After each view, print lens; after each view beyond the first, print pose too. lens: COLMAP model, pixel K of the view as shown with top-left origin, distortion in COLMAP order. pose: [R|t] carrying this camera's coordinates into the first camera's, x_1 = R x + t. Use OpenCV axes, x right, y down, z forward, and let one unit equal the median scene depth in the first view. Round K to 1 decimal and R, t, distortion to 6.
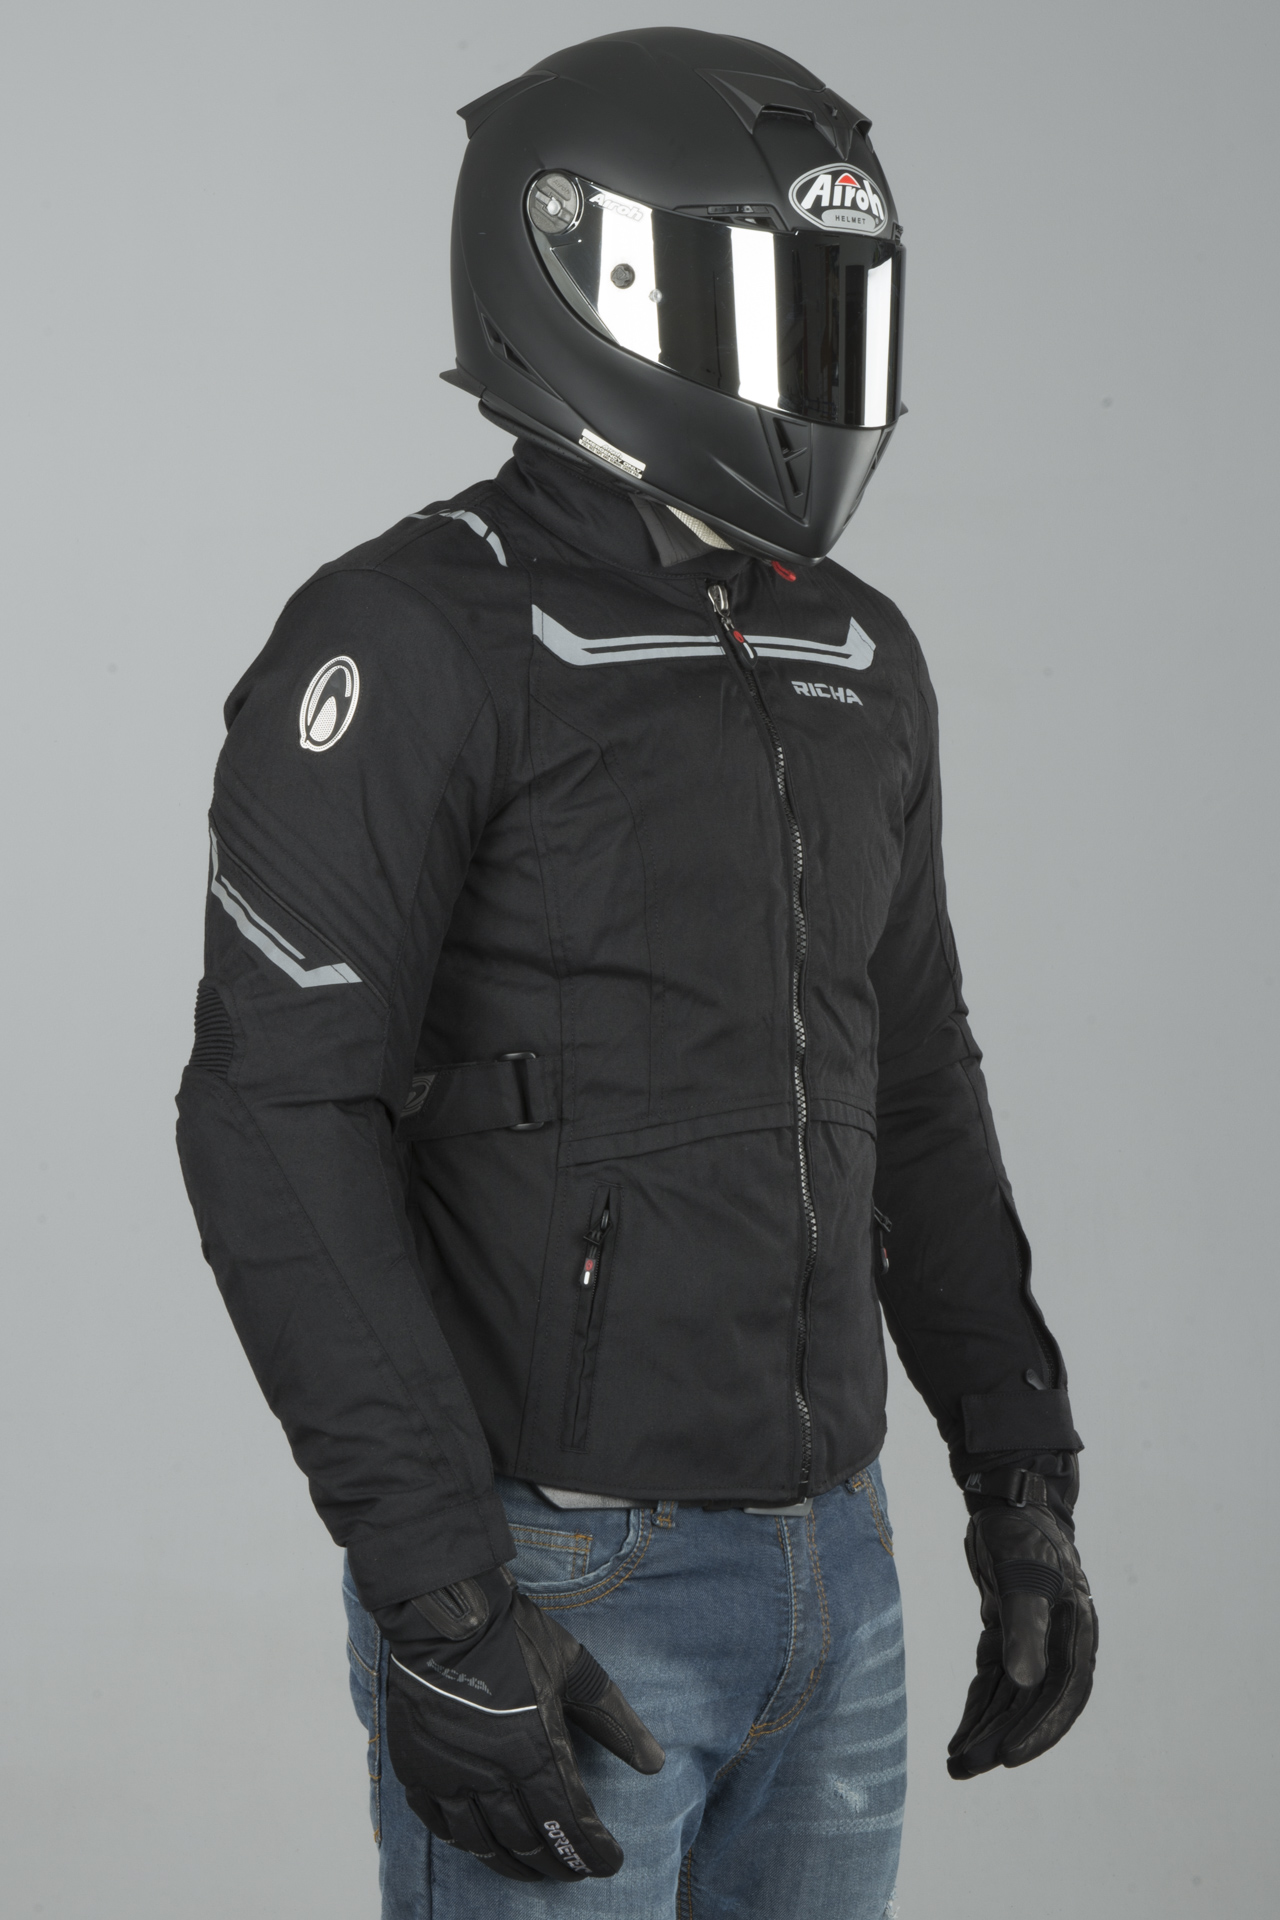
lens RADIAL K [[4035.3, 0, 715.9], [0, 4035.3, 1013.6], [0, 0, 1]] dist [-0.029380, -0.230152]
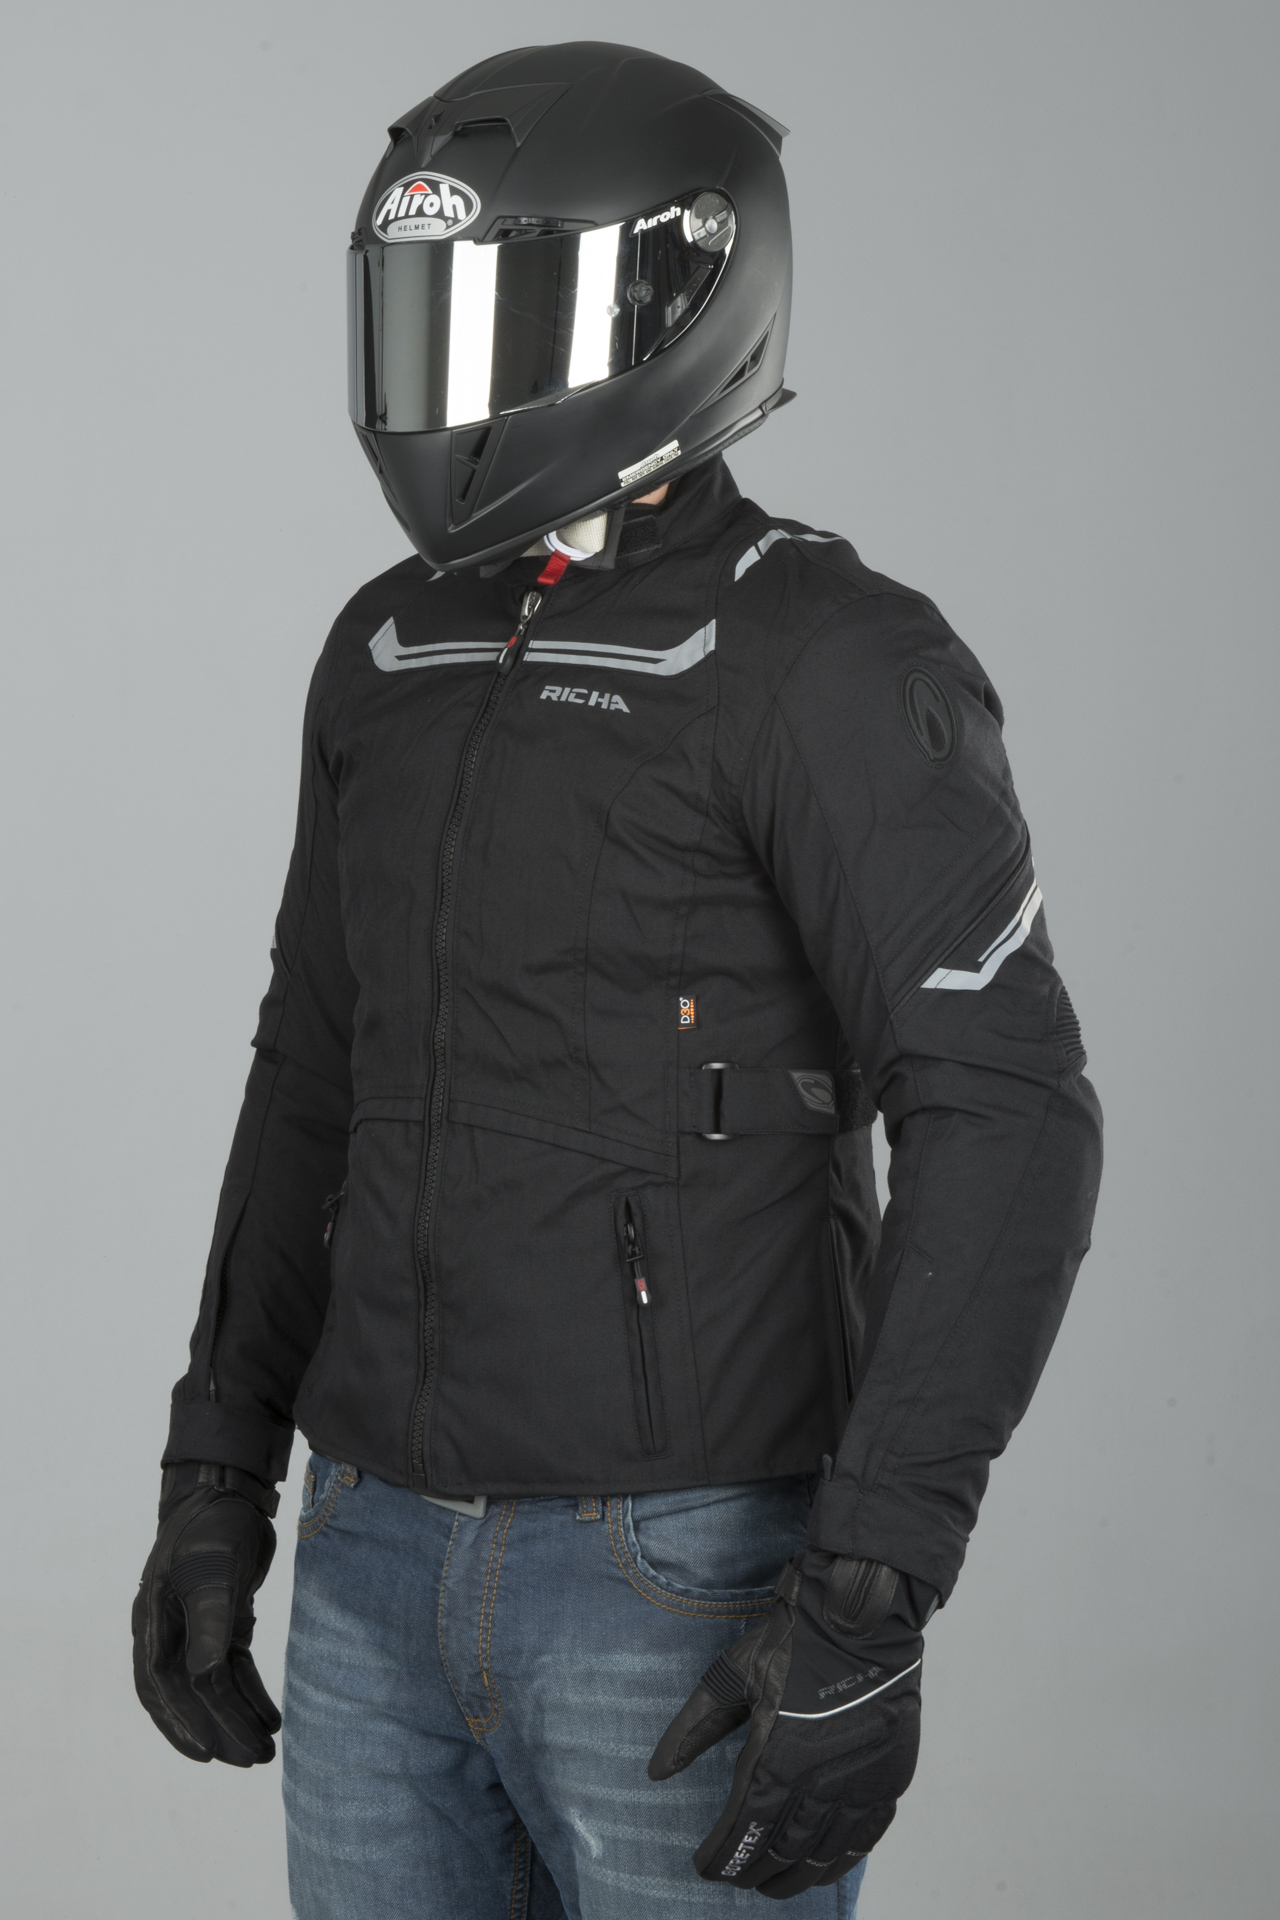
lens RADIAL K [[4035.3, 0, 715.9], [0, 4035.3, 1013.6], [0, 0, 1]] dist [-0.029380, -0.230152]
pose [[0.253491, 0.067643, -0.964970, 1.044041], [-0.099272, 0.994104, 0.043607, -0.051984], [0.962230, 0.084741, 0.258711, 0.826854]]
